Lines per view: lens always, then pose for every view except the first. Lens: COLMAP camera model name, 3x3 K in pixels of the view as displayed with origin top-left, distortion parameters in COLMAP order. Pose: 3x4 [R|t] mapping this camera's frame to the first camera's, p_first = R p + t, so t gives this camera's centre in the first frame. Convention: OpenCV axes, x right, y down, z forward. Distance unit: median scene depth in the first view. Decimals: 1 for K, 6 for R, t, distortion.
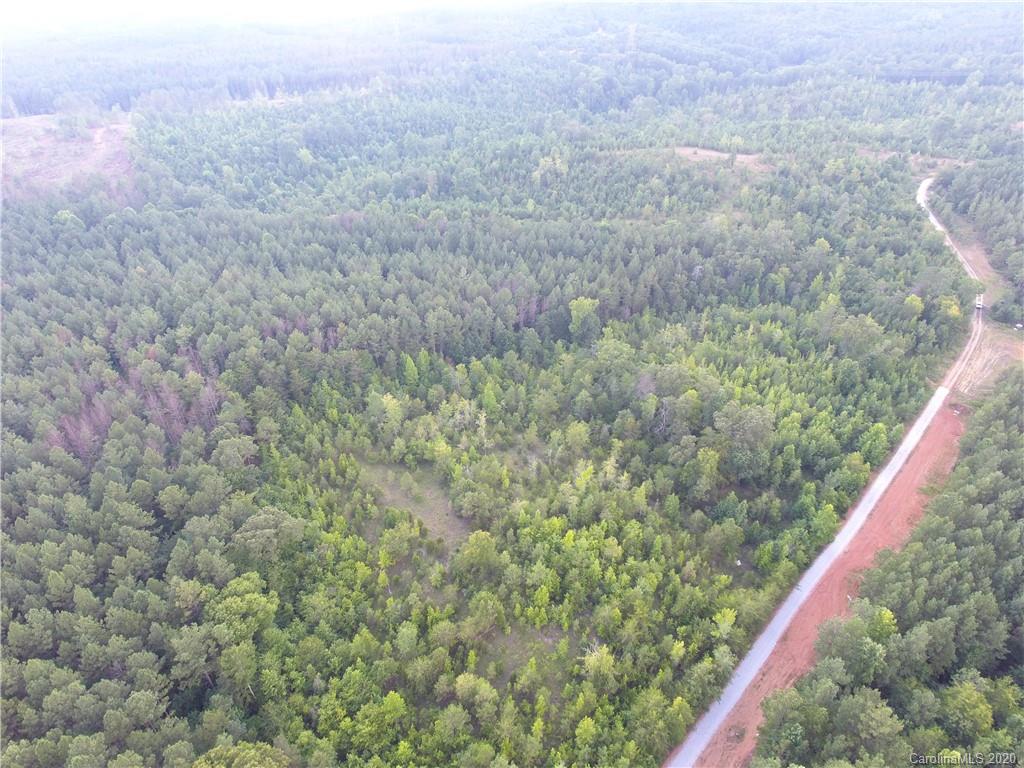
lens RADIAL K [[602.1, 0, 518.3], [0, 602.1, 375.0], [0, 0, 1]] dist [0.004888, -0.002067]
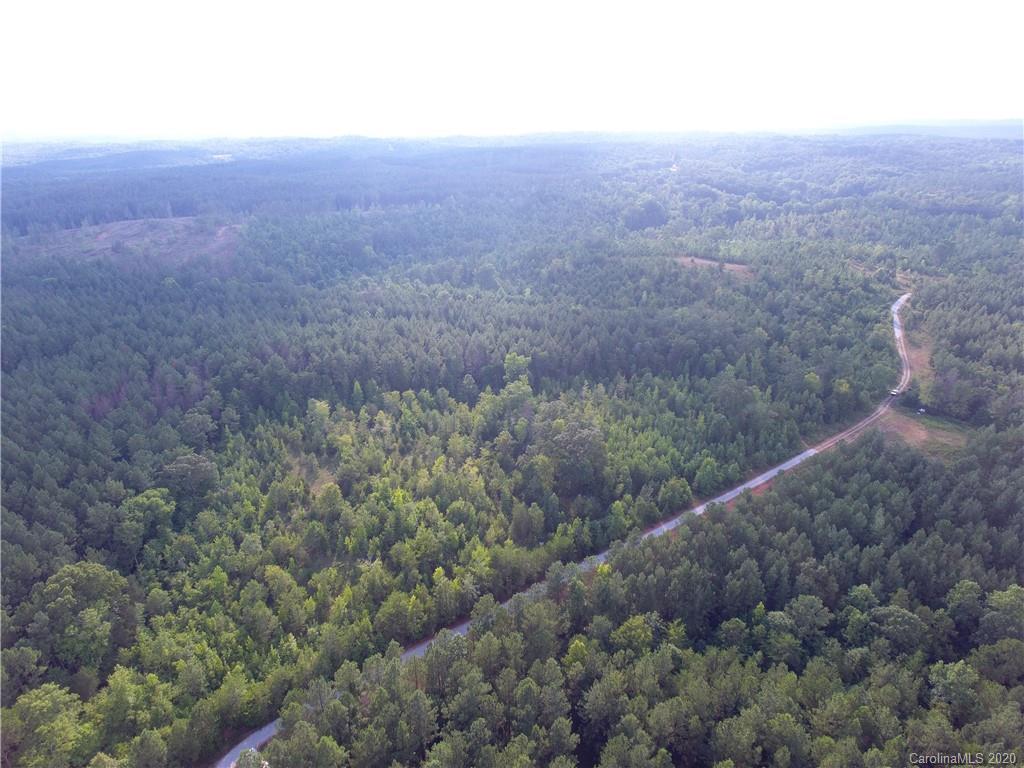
lens RADIAL K [[602.1, 0, 518.3], [0, 602.1, 375.0], [0, 0, 1]] dist [0.004888, -0.002067]
pose [[0.984033, 0.074688, -0.161556, 0.347571], [-0.103820, 0.978142, -0.180167, 0.144900], [0.144568, 0.194063, 0.970278, -0.174778]]
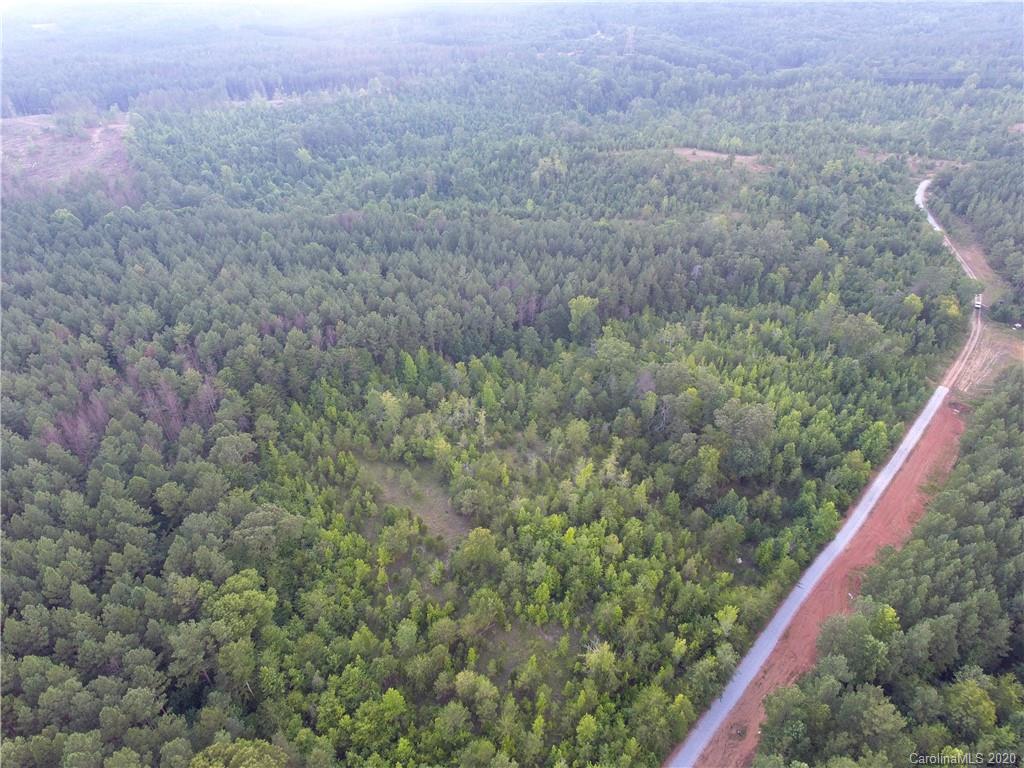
lens RADIAL K [[602.1, 0, 518.3], [0, 602.1, 375.0], [0, 0, 1]] dist [0.004888, -0.002067]
pose [[0.999992, 0.001493, 0.003633, -0.002912], [-0.001479, 0.999992, -0.003771, 0.006498], [-0.003639, 0.003765, 0.999986, 0.002929]]
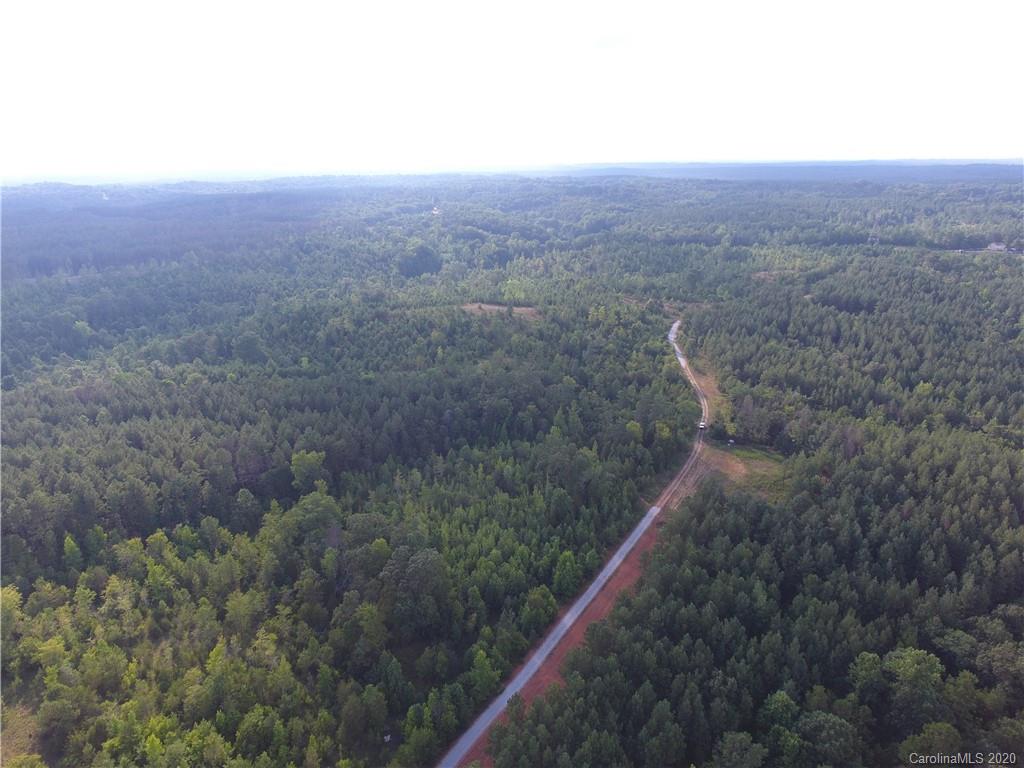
lens RADIAL K [[602.1, 0, 518.3], [0, 602.1, 375.0], [0, 0, 1]] dist [0.004888, -0.002067]
pose [[0.979202, -0.064499, 0.192363, 0.295912], [0.110756, 0.964320, -0.240459, 0.025203], [-0.169990, 0.256763, 0.951408, 0.000574]]
